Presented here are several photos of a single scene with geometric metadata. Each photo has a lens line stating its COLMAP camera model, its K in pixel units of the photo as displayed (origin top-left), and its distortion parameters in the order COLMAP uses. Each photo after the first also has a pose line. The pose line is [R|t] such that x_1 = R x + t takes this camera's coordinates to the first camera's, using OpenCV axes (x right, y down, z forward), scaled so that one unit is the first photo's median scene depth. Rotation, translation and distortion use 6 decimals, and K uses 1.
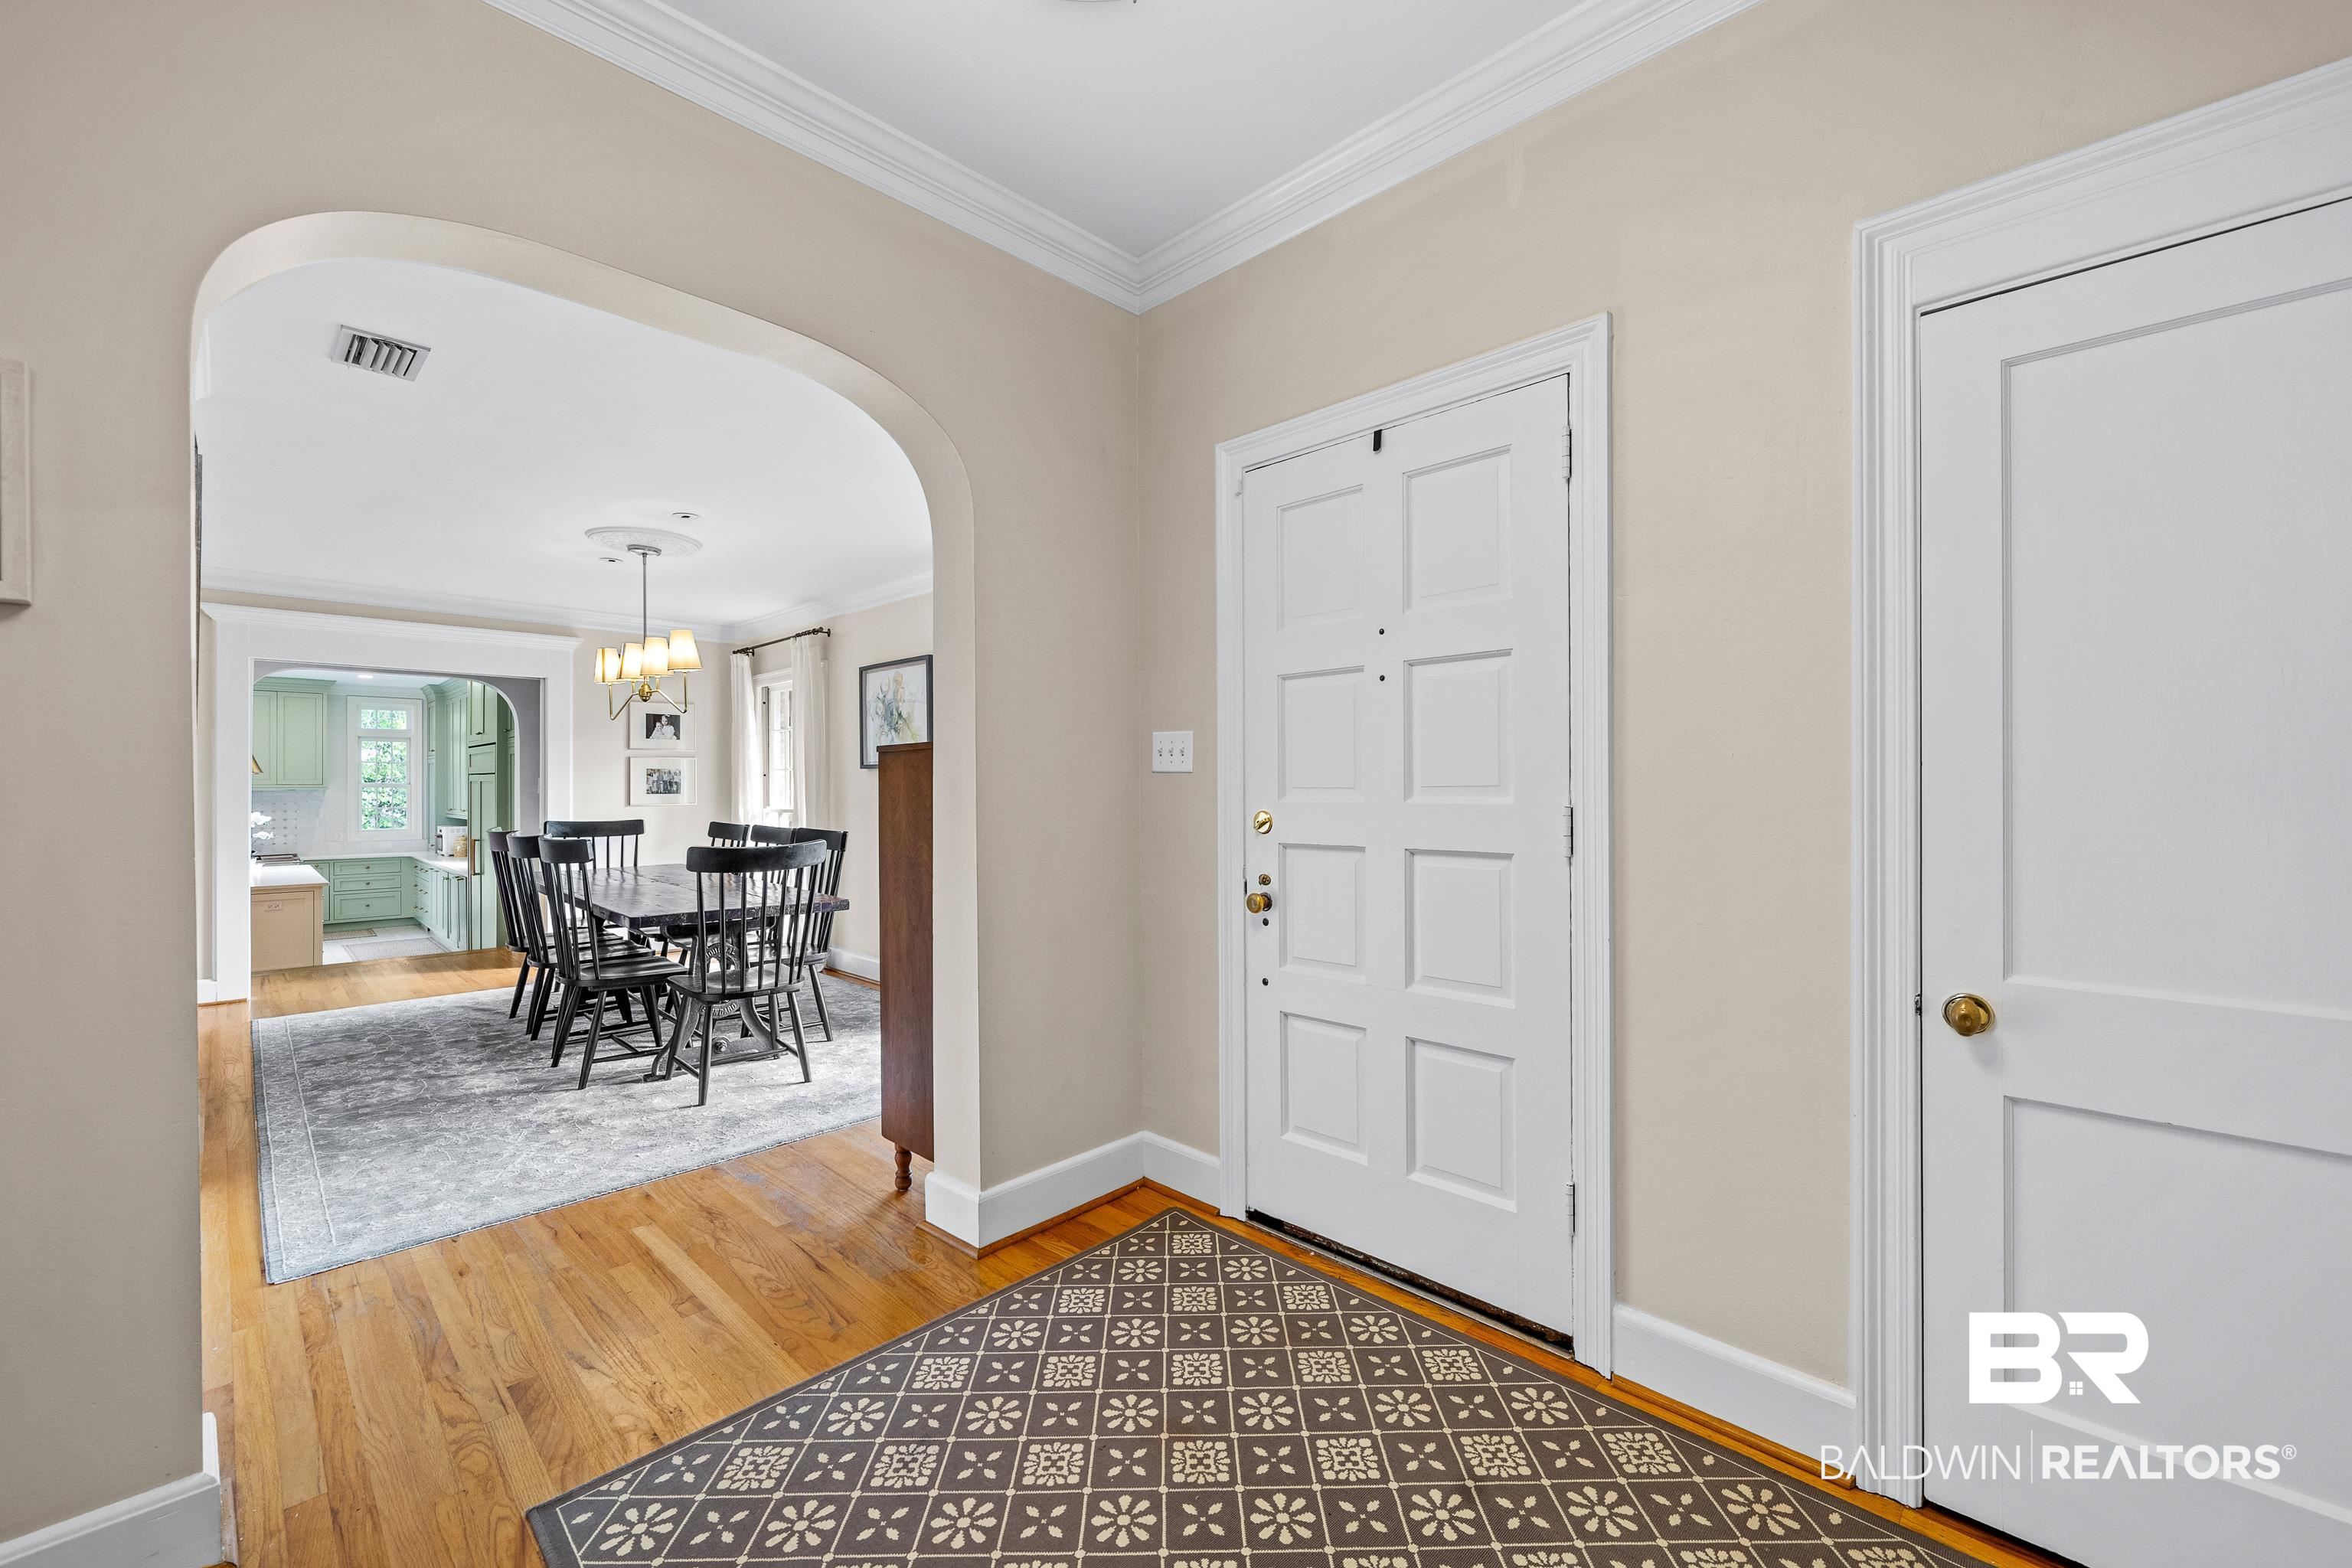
lens RADIAL K [[945.8, 0, 1176.0], [0, 945.8, 784.0], [0, 0, 1]] dist [-0.001843, -0.000164]
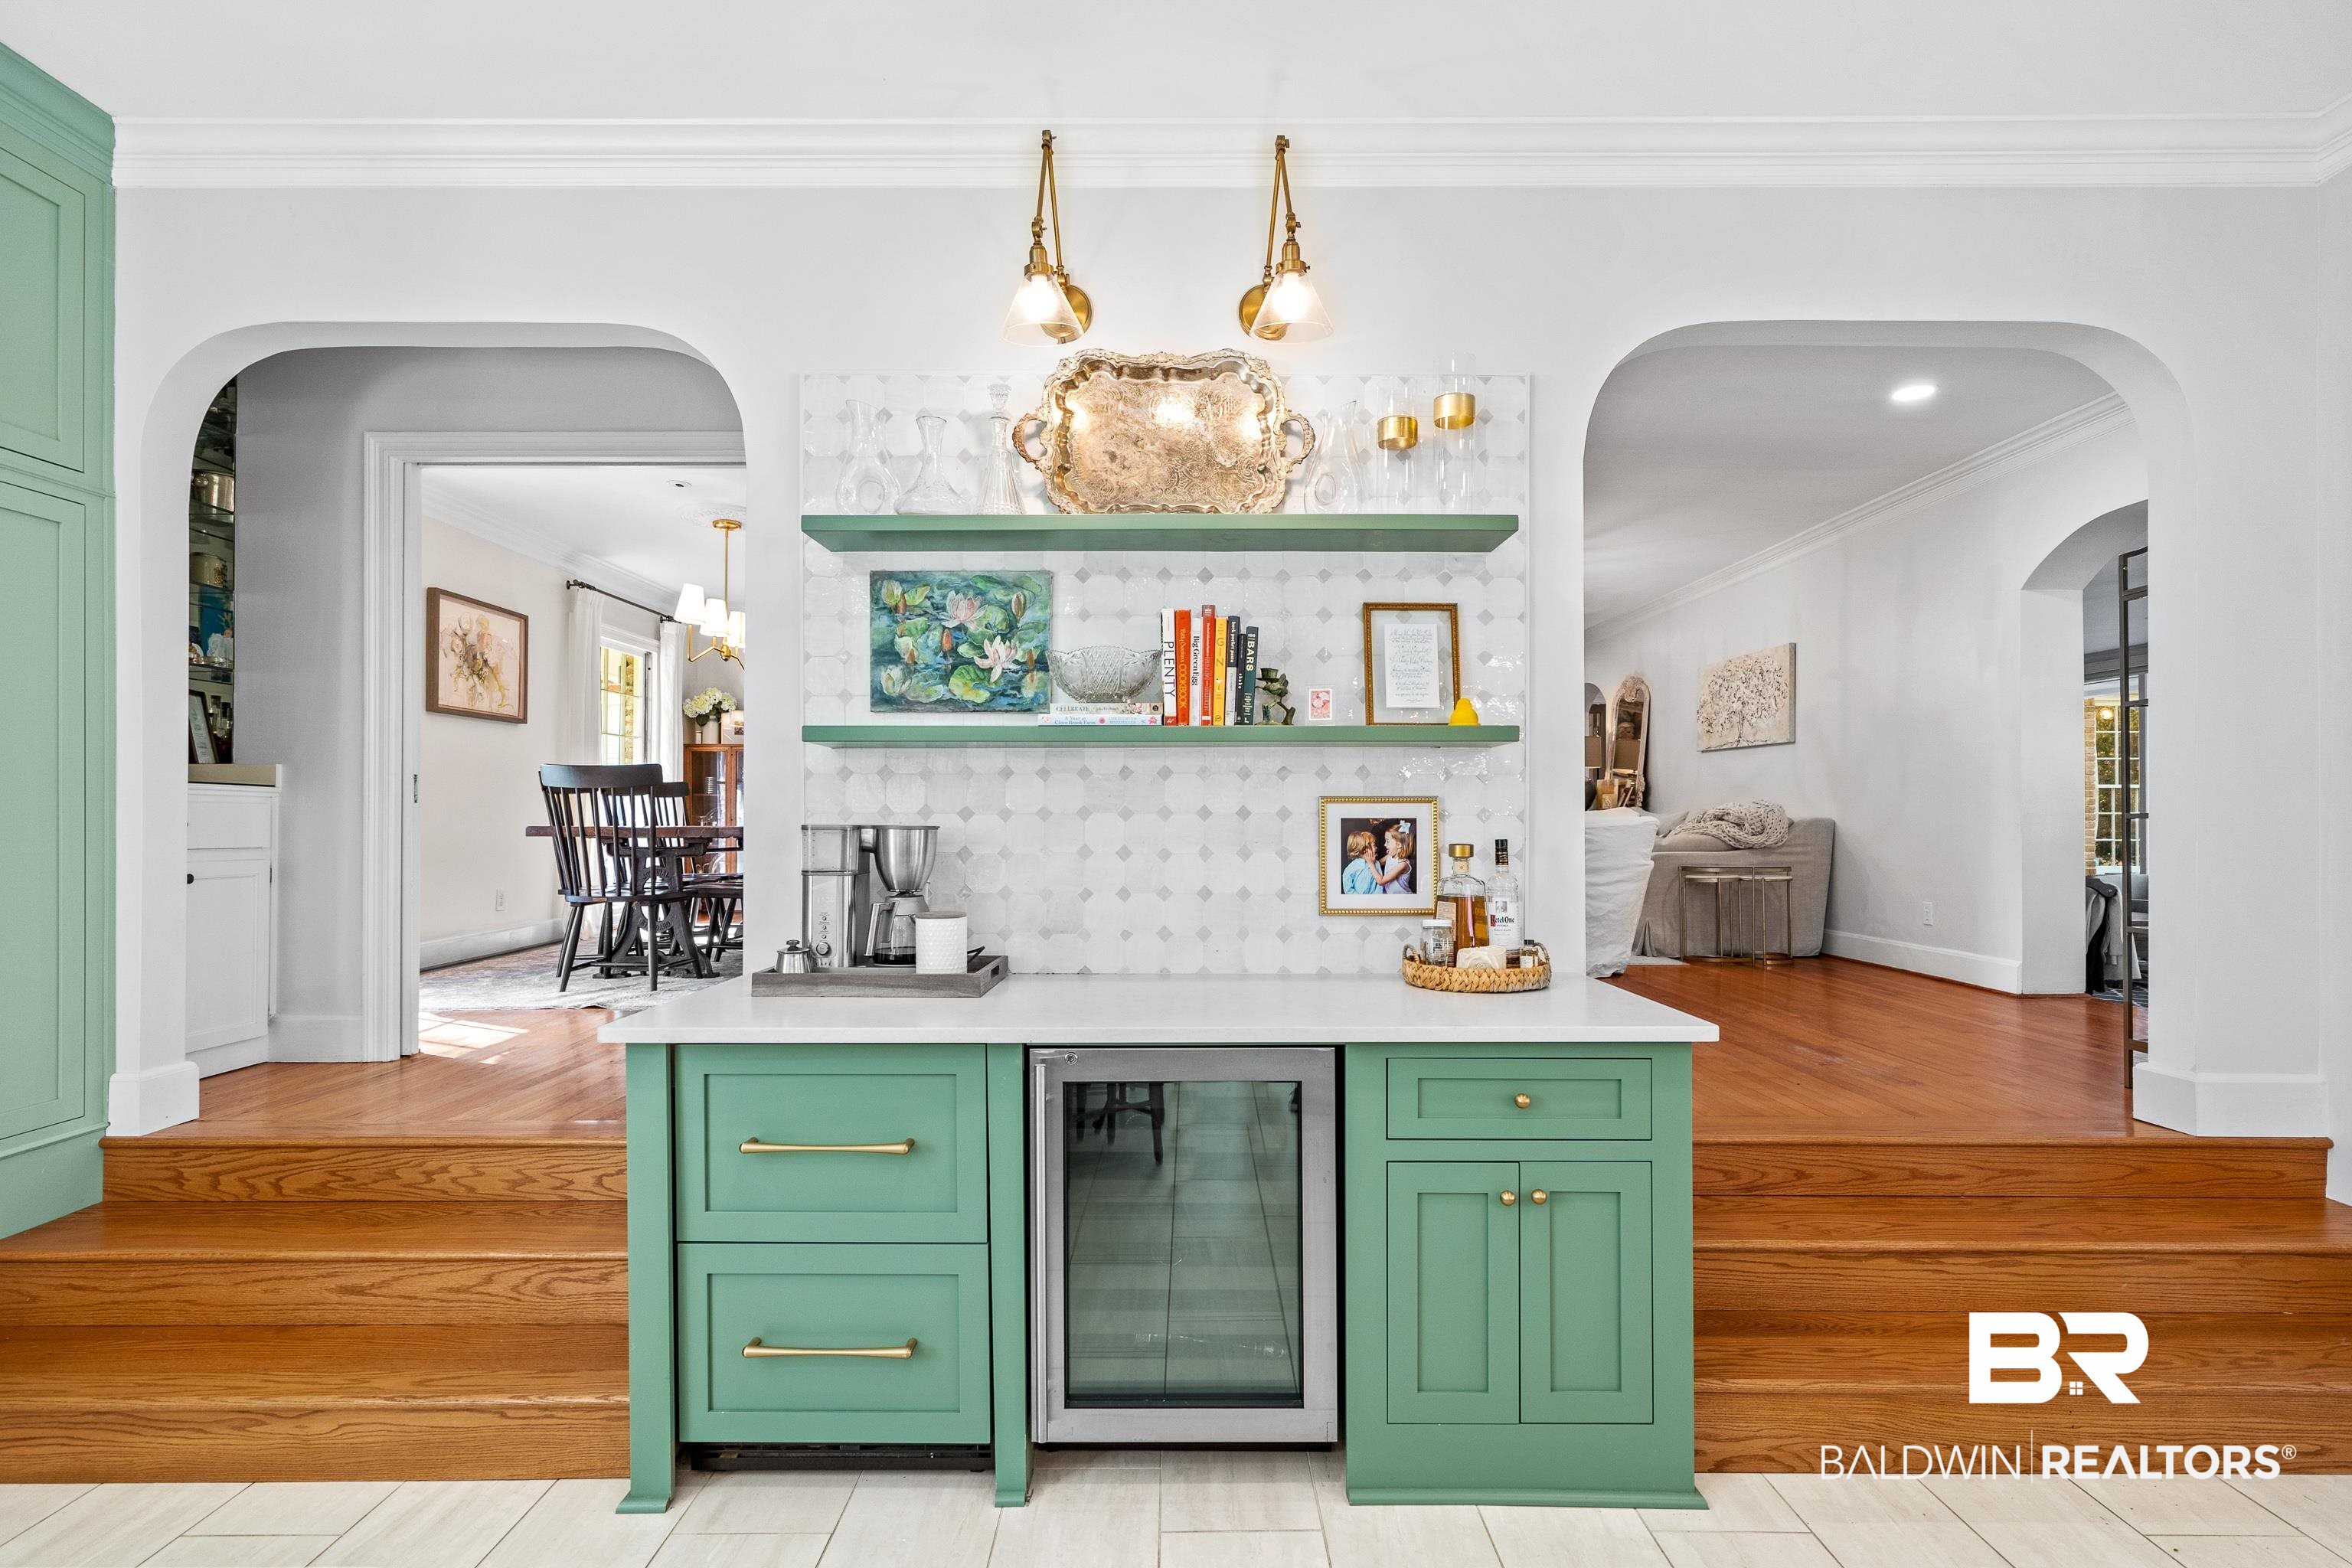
lens RADIAL K [[1135.5, 0, 1174.1], [0, 1135.5, 811.7], [0, 0, 1]] dist [0.004206, -0.000142]
pose [[-0.699721, 0.009182, 0.714357, -3.501171], [0.004681, 0.999955, -0.008268, 0.193765], [-0.714401, -0.002442, -0.699732, 2.907420]]
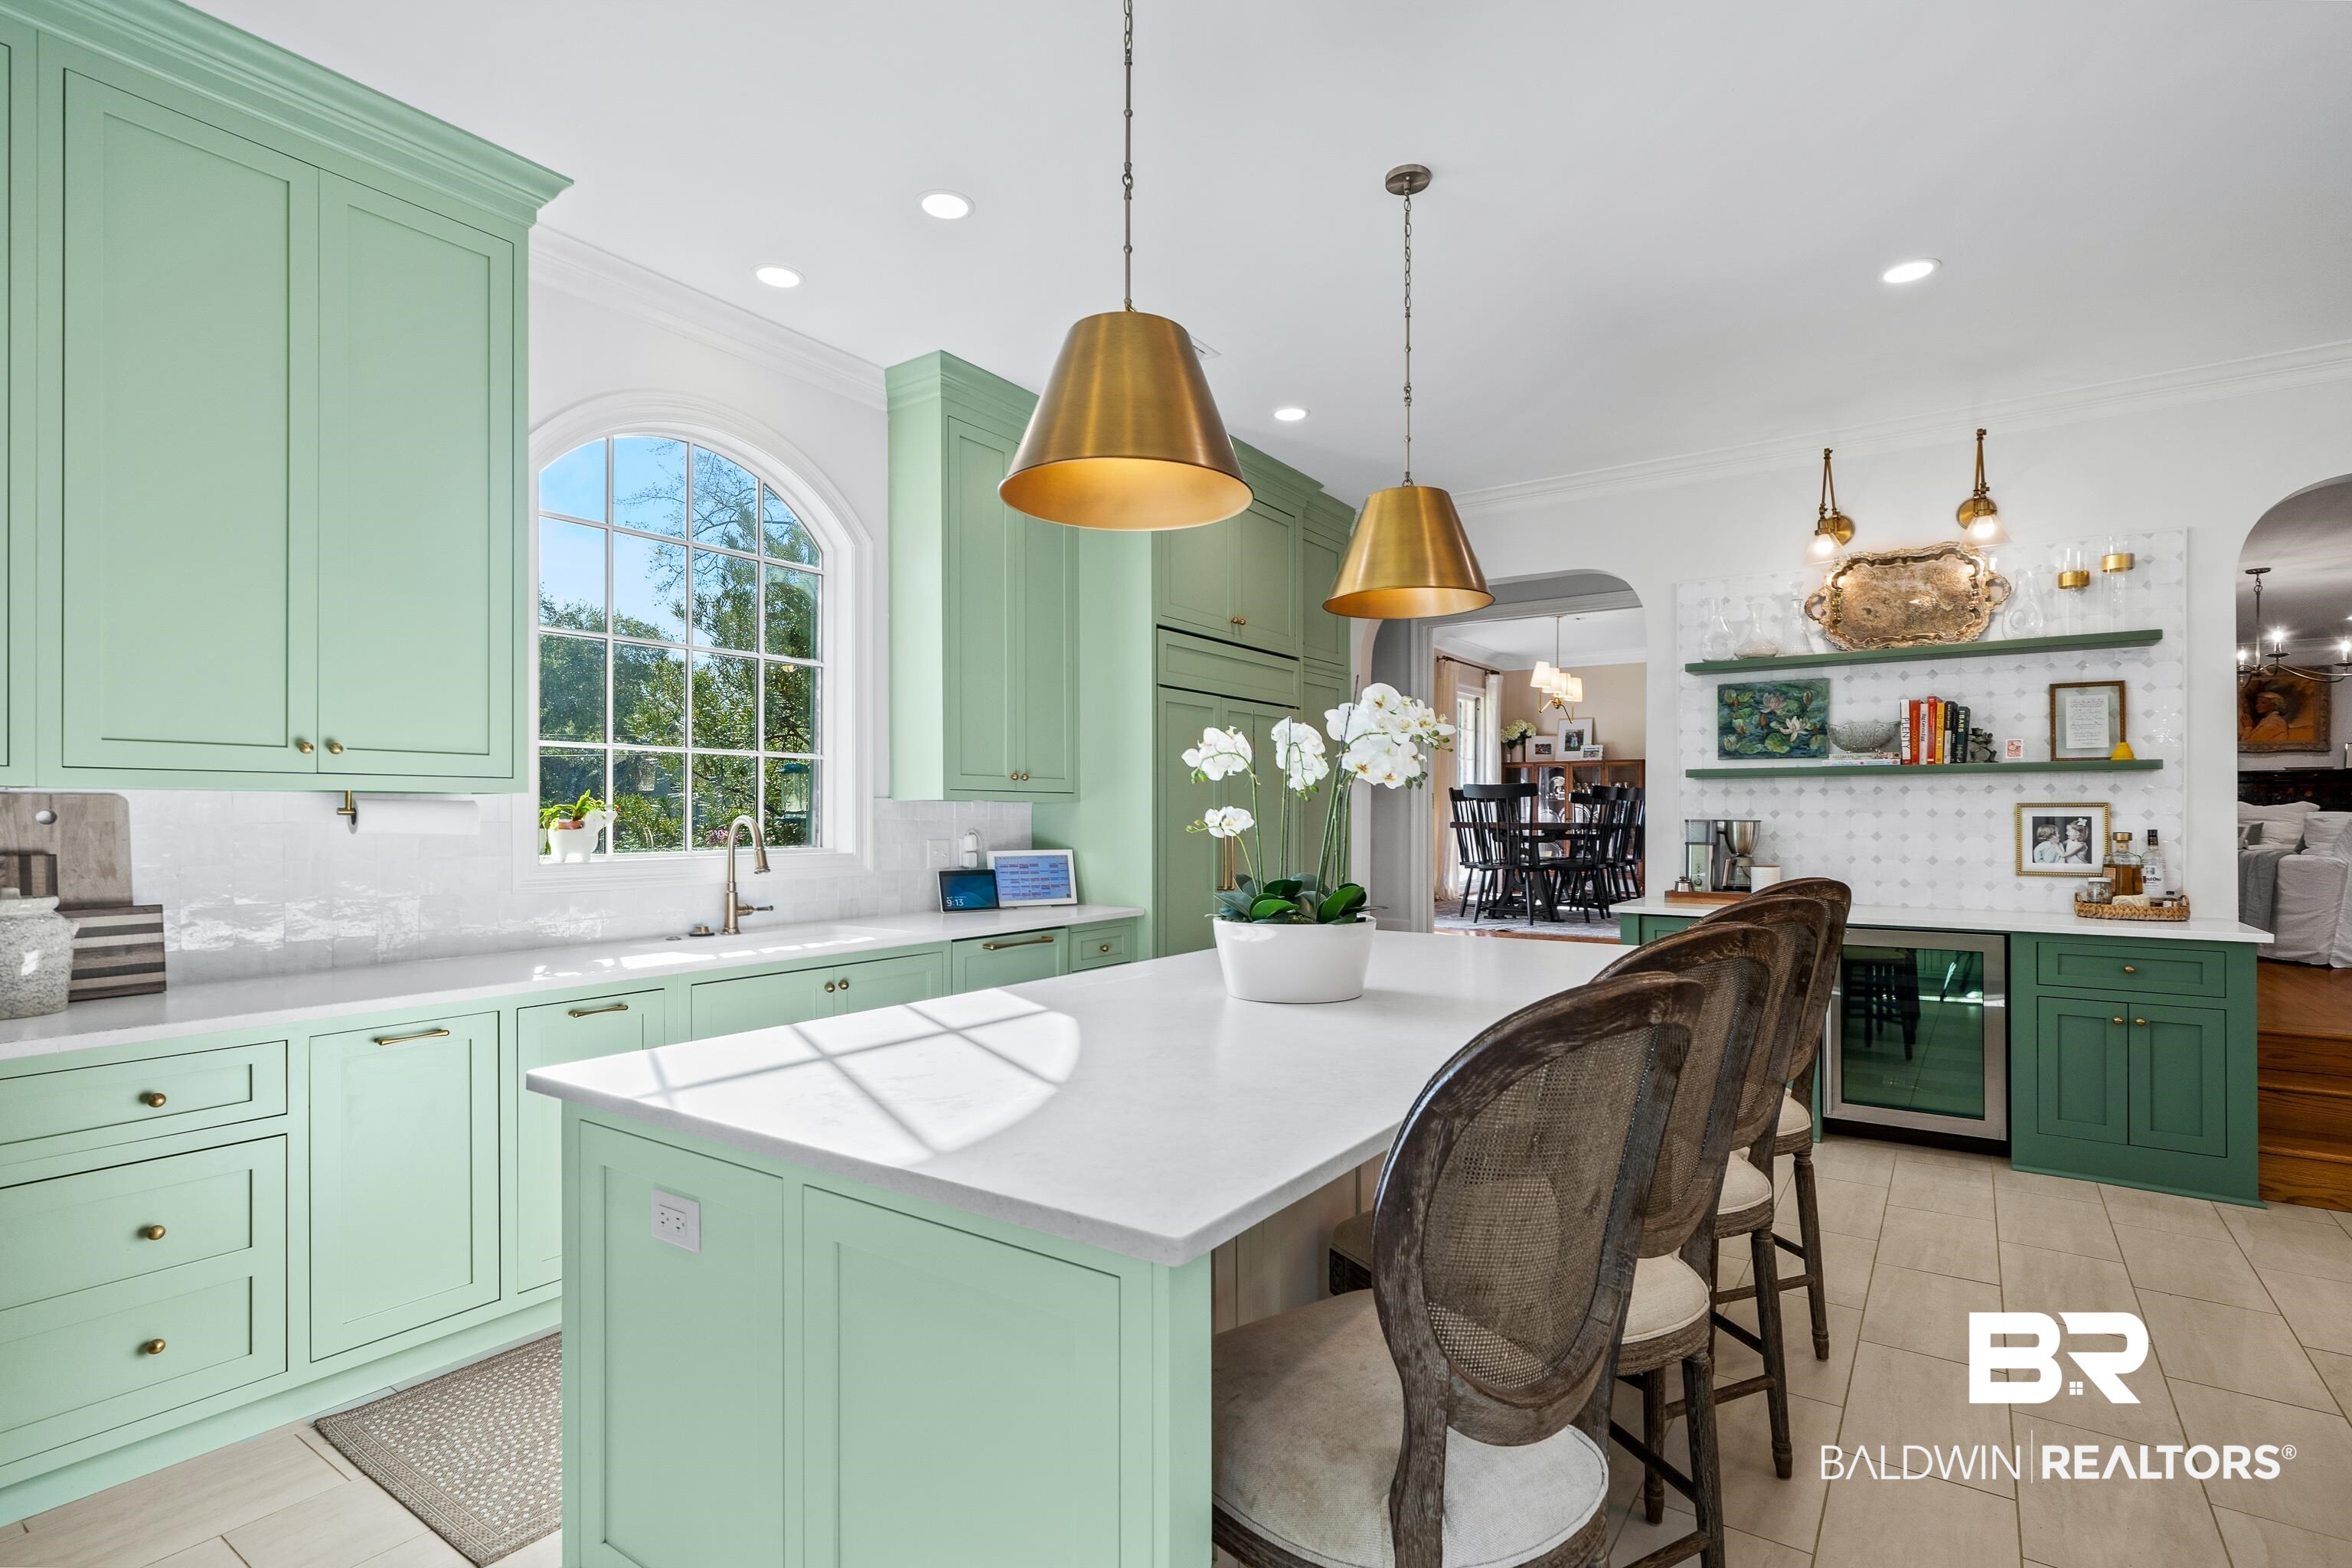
lens RADIAL K [[1135.5, 0, 1174.1], [0, 1135.5, 811.7], [0, 0, 1]] dist [0.004206, -0.000142]
pose [[-0.167631, 0.010733, 0.985791, -4.370340], [0.000281, 0.999941, -0.010840, 0.203199], [-0.985850, -0.001540, -0.167624, 3.659206]]
